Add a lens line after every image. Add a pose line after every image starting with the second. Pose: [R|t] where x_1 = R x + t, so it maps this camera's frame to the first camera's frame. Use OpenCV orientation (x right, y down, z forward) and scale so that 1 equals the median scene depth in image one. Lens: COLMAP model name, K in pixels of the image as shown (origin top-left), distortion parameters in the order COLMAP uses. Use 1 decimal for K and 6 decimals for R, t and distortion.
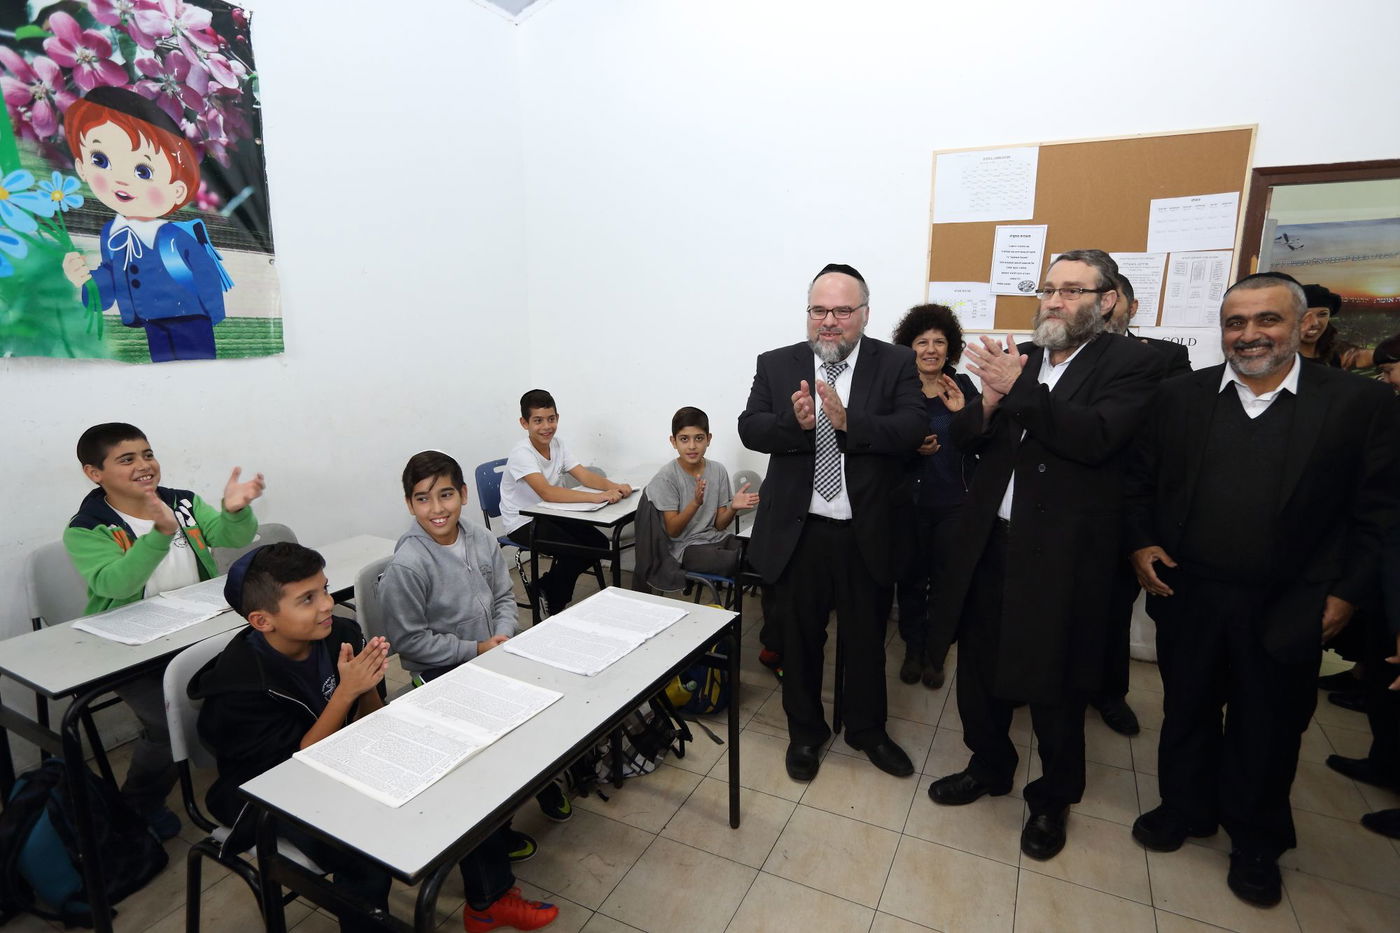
lens RADIAL K [[735.2, 0, 716.3], [0, 735.2, 472.4], [0, 0, 1]] dist [-0.016106, 0.008379]
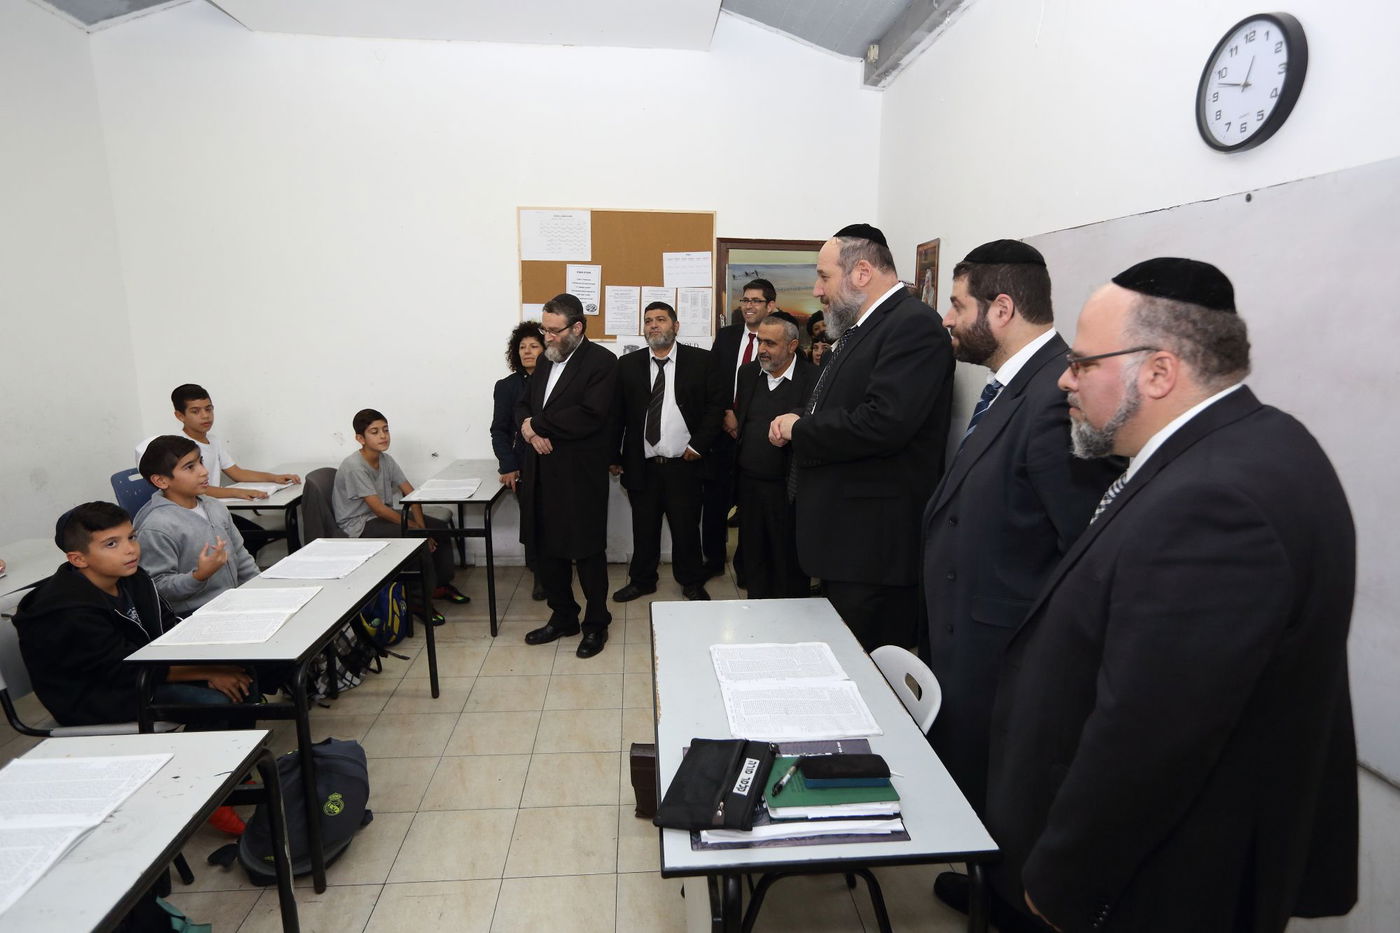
lens RADIAL K [[789.6, 0, 691.6], [0, 789.6, 456.2], [0, 0, 1]] dist [0.012853, 0.005614]
pose [[0.870195, -0.084514, 0.485405, -0.194604], [0.095966, 0.995384, 0.001267, 0.052874], [-0.483272, 0.045480, 0.874288, -0.465861]]
